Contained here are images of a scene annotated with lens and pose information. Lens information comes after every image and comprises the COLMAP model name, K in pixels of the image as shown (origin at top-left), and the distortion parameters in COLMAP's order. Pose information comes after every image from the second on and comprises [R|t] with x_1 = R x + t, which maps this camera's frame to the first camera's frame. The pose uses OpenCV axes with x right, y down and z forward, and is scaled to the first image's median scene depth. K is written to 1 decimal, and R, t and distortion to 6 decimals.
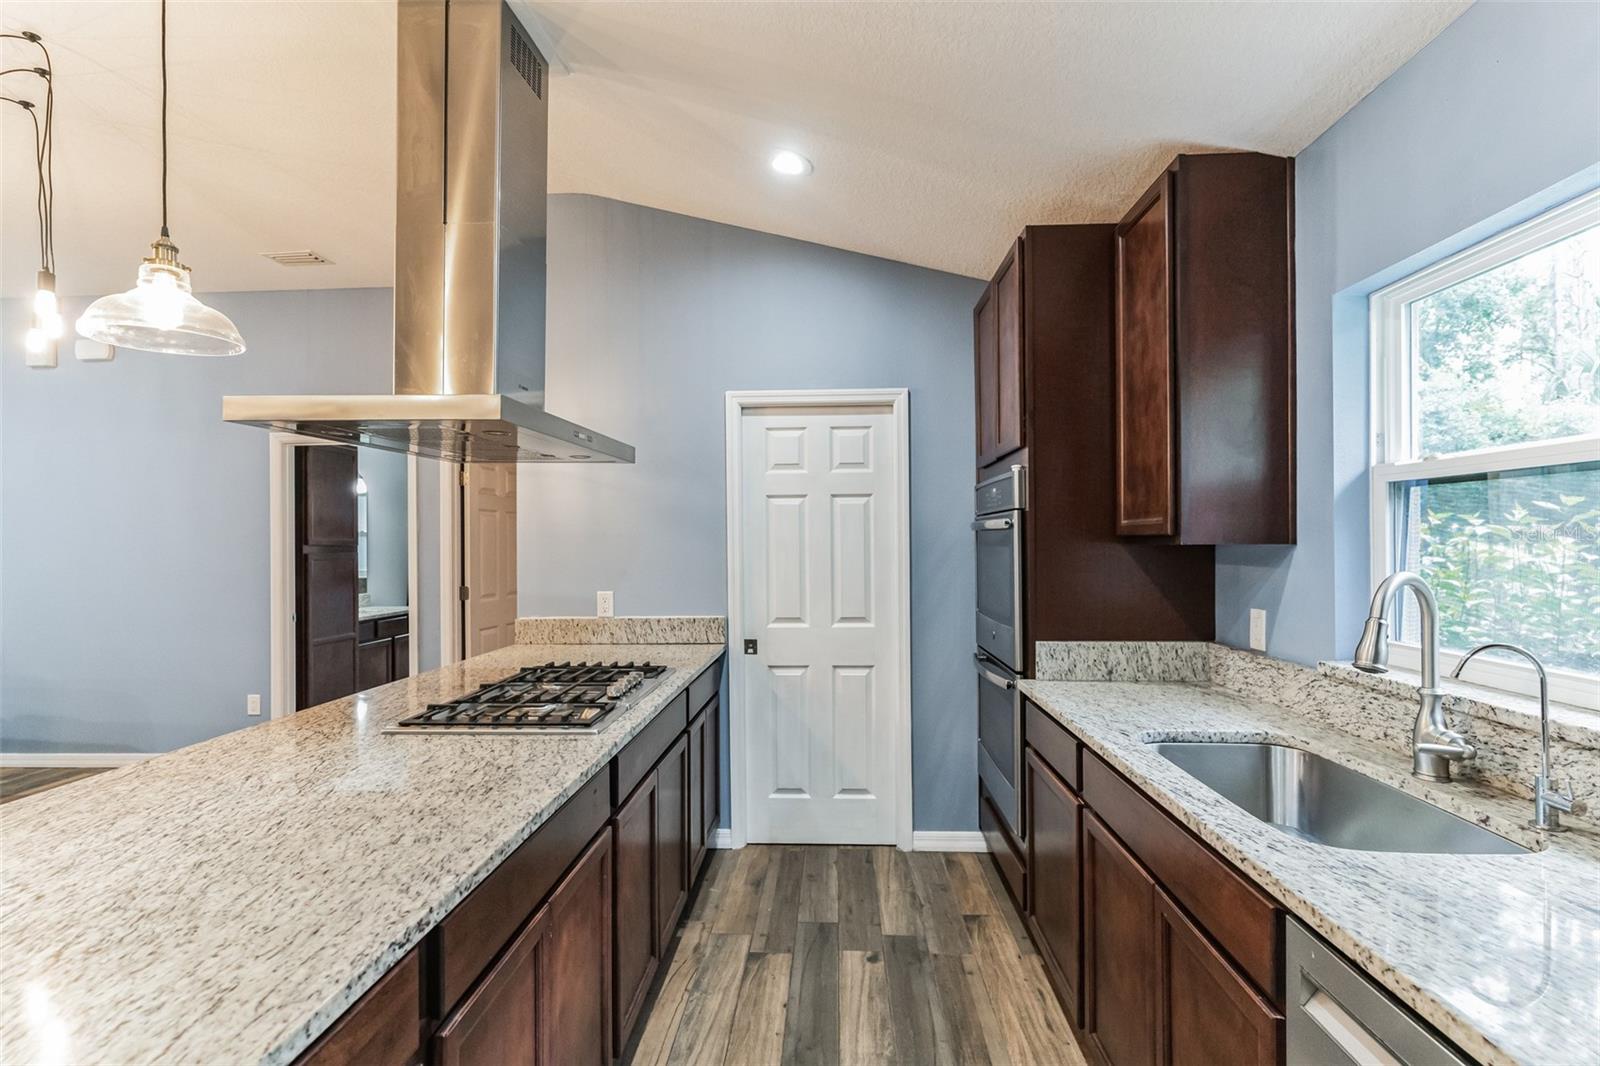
lens RADIAL K [[786.6, 0, 794.9], [0, 786.6, 531.1], [0, 0, 1]] dist [0.005043, -0.000400]
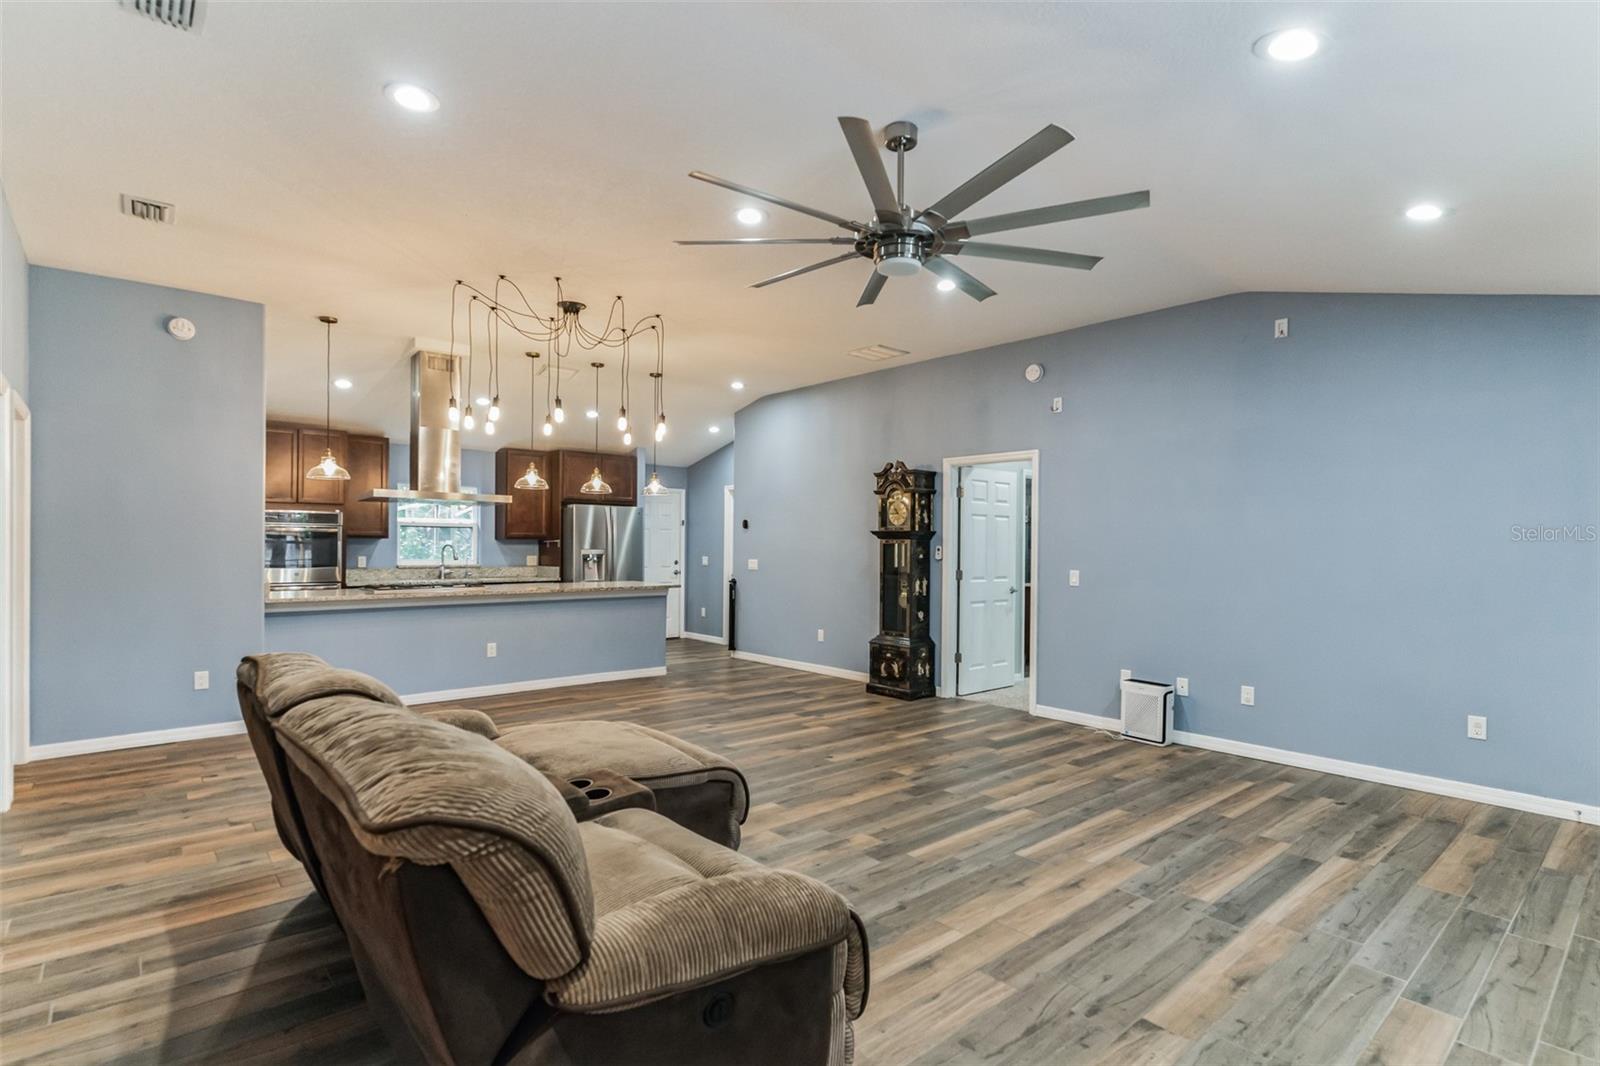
lens RADIAL K [[790.7, 0, 807.5], [0, 790.7, 542.3], [0, 0, 1]] dist [0.003885, 0.000384]
pose [[-0.702817, 0.002281, 0.711367, -3.096042], [-0.015274, 0.999716, -0.018296, 0.061081], [-0.711207, -0.023724, -0.702582, 1.881958]]
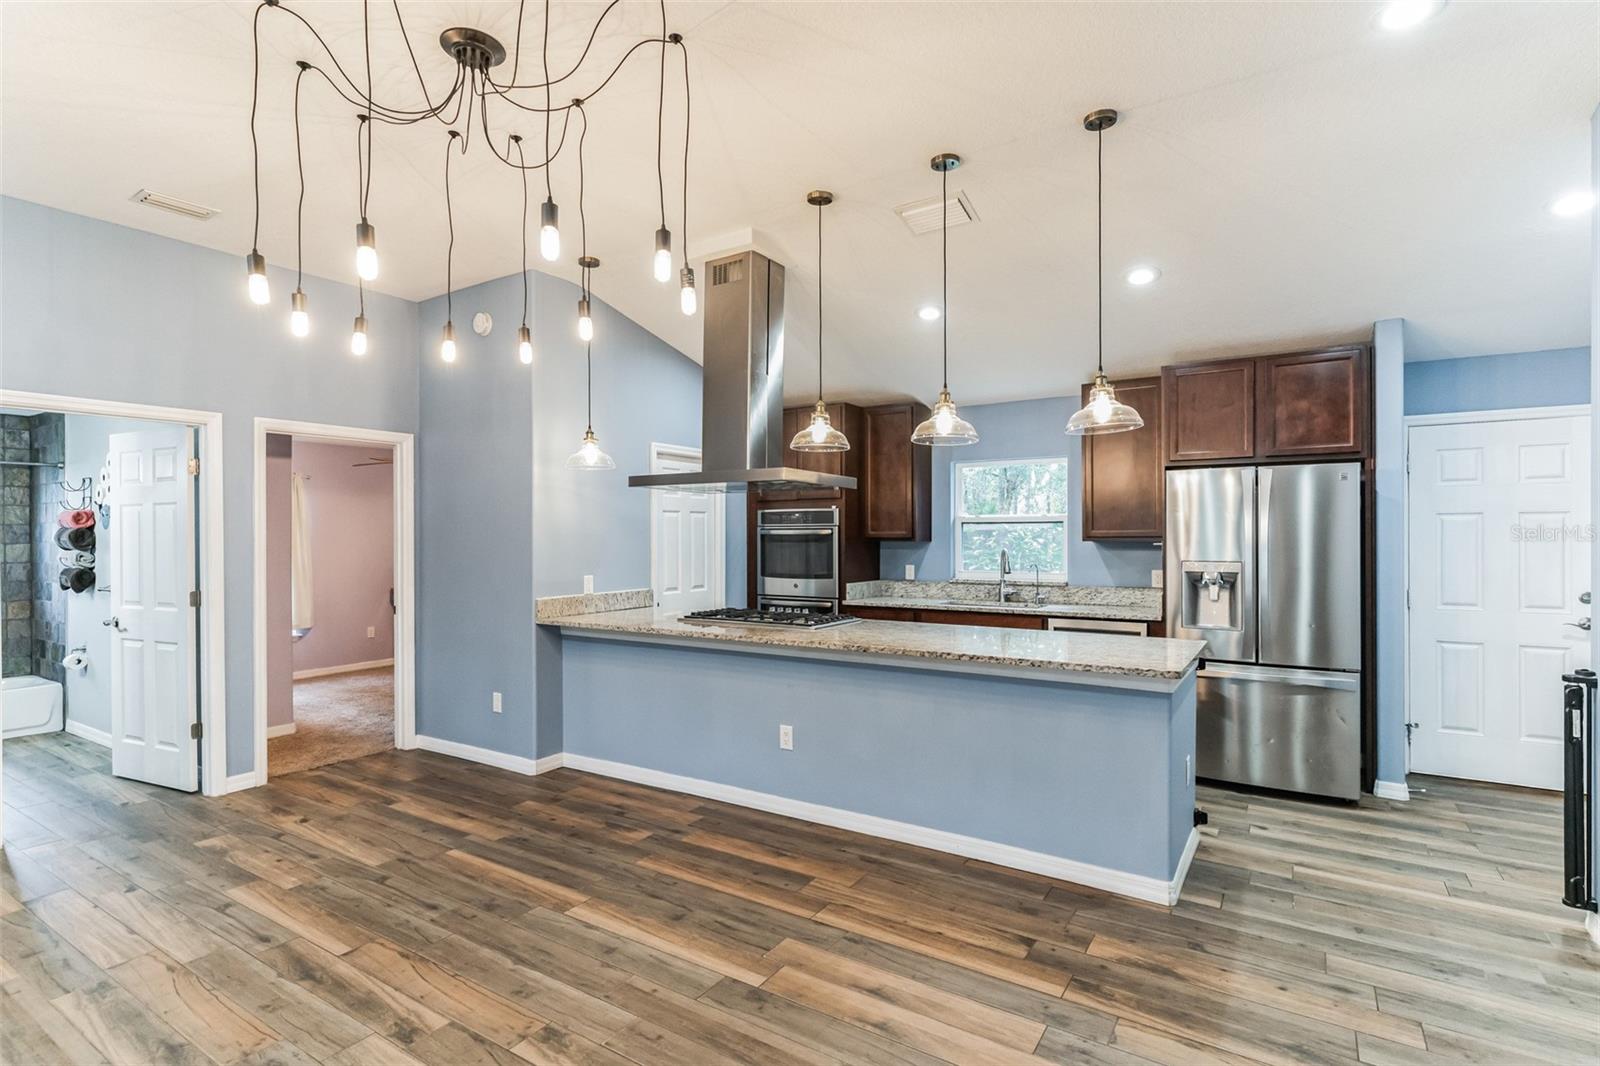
lens RADIAL K [[786.6, 0, 794.9], [0, 786.6, 531.1], [0, 0, 1]] dist [0.005043, -0.000400]
pose [[0.497740, 0.009918, 0.867269, -1.773093], [-0.014896, 0.999885, -0.002886, -0.005080], [-0.867198, -0.011482, 0.497831, -0.013574]]
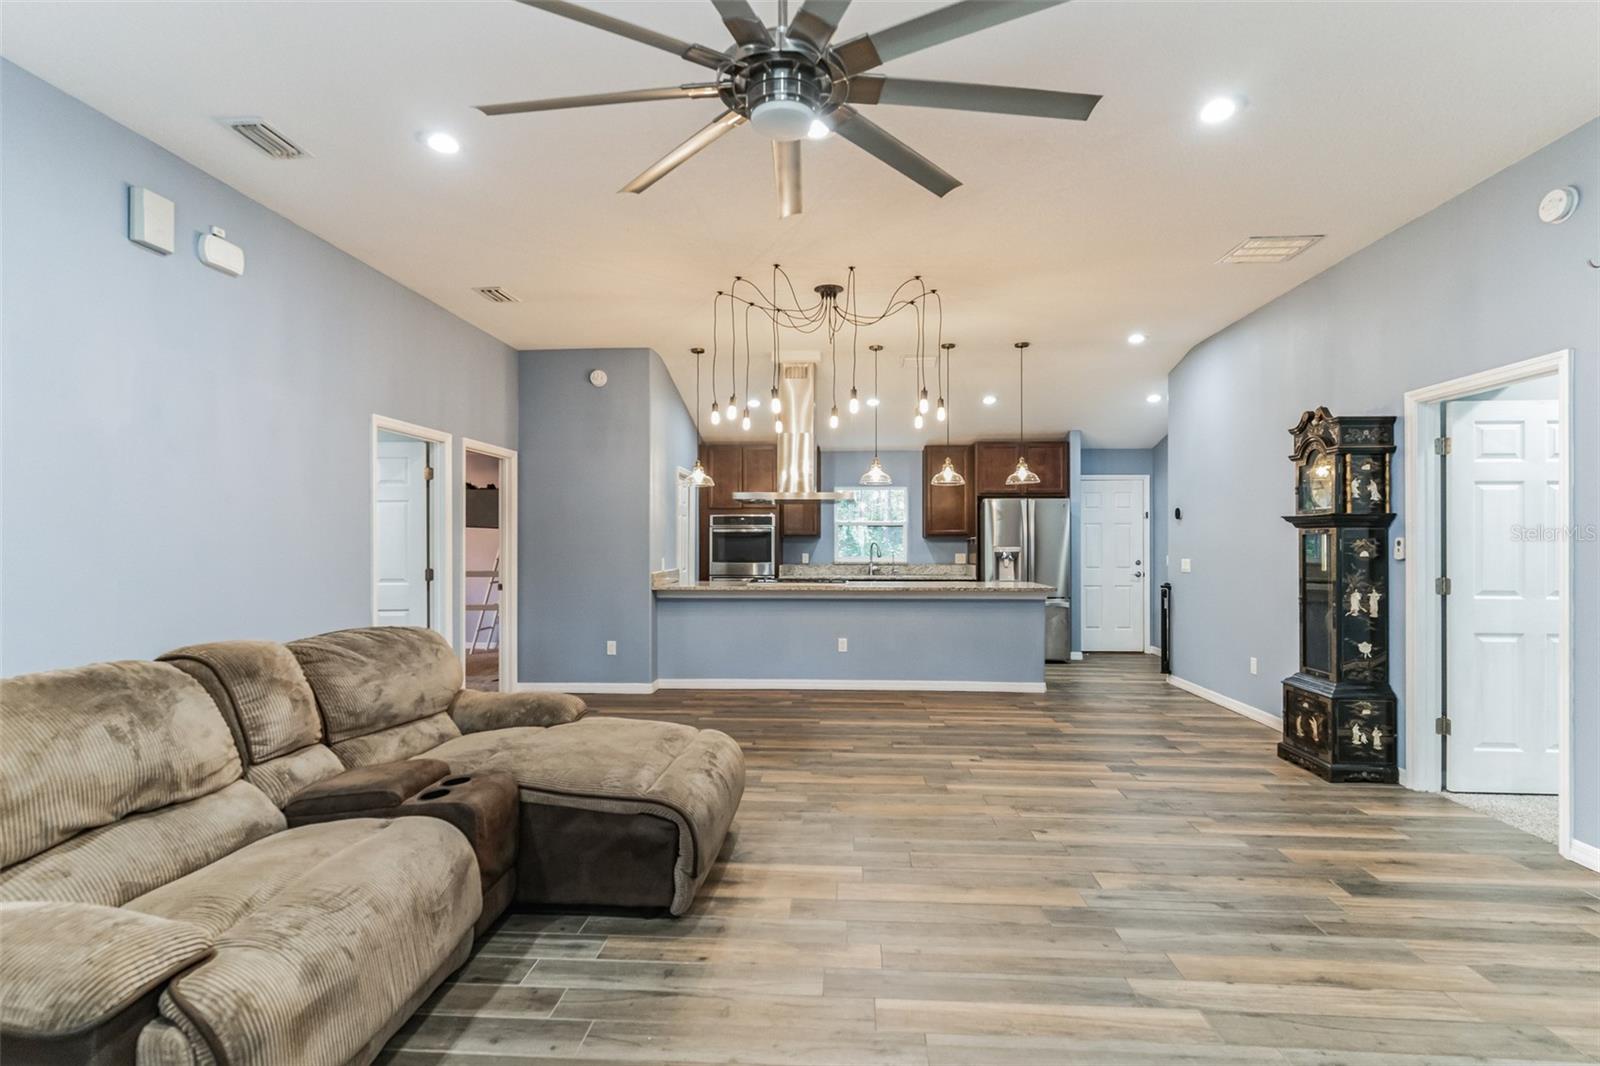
lens RADIAL K [[786.6, 0, 794.9], [0, 786.6, 531.1], [0, 0, 1]] dist [0.005043, -0.000400]
pose [[0.014284, 0.020729, 0.999683, -3.151506], [-0.016731, 0.999650, -0.020490, 0.059634], [-0.999758, -0.016433, 0.014626, 0.888179]]
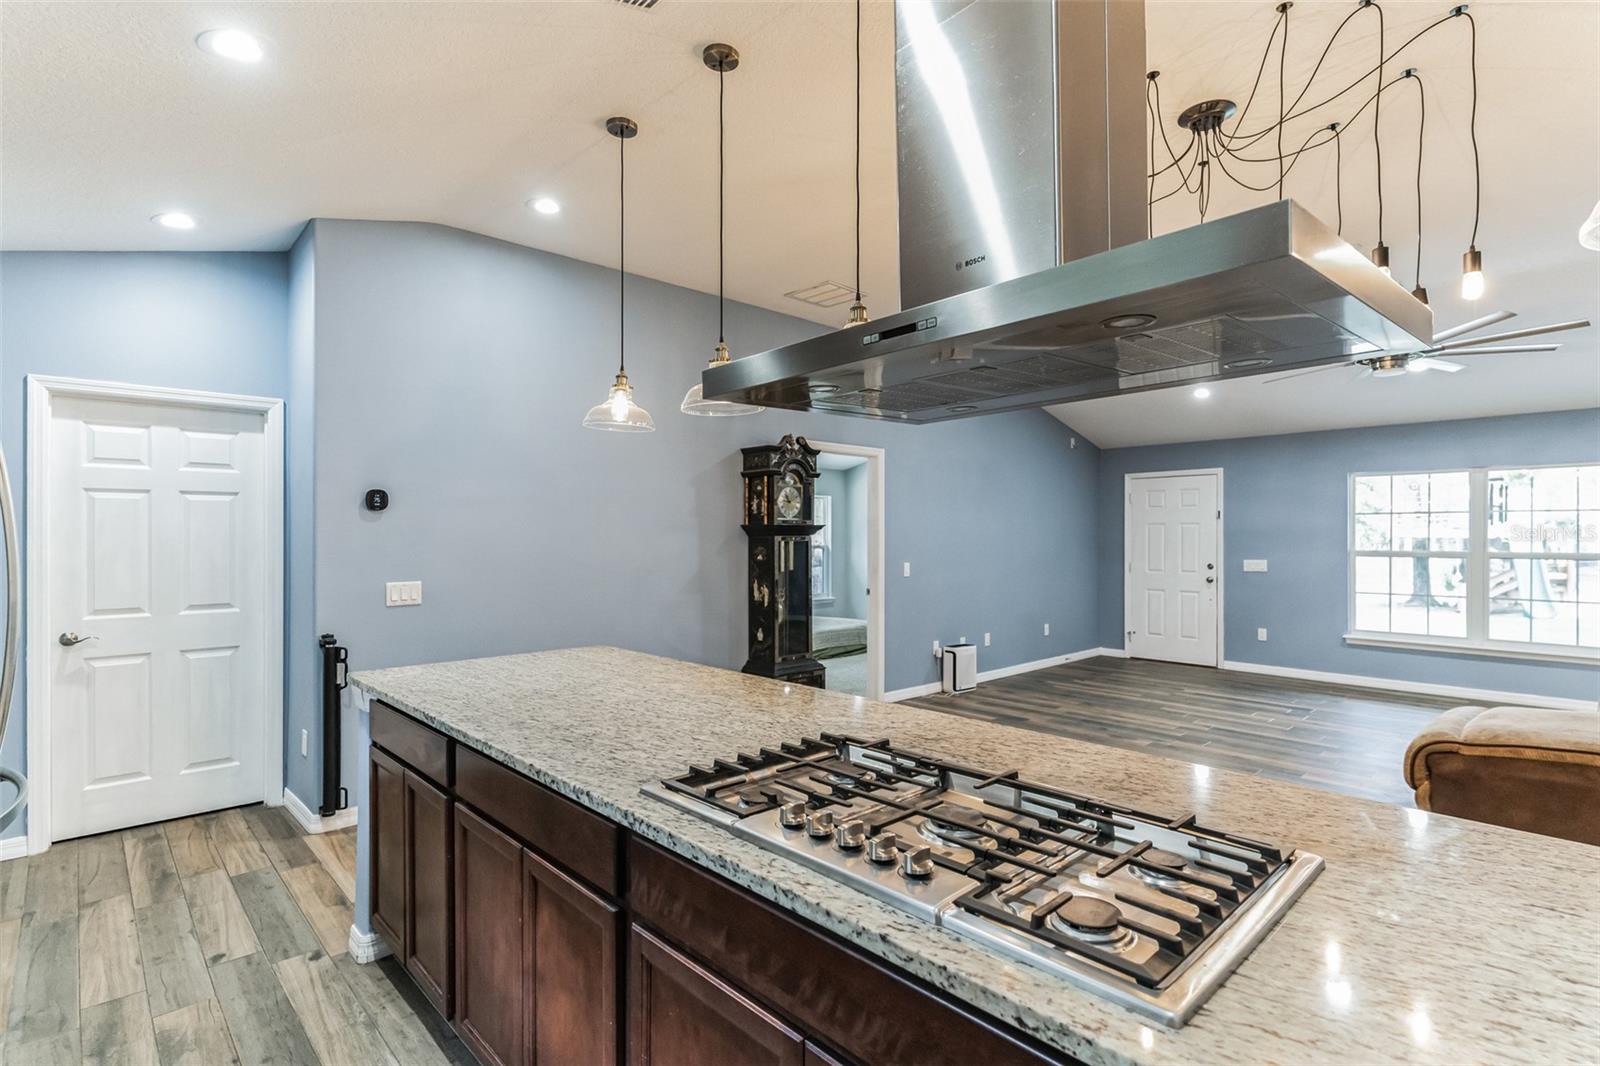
lens RADIAL K [[774.8, 0, 814.6], [0, 774.8, 537.2], [0, 0, 1]] dist [0.002419, 0.000109]
pose [[-0.680912, 0.009497, -0.732304, 0.132322], [0.019239, 0.999803, -0.004922, 0.013431], [0.732112, -0.017440, -0.680961, 1.197912]]
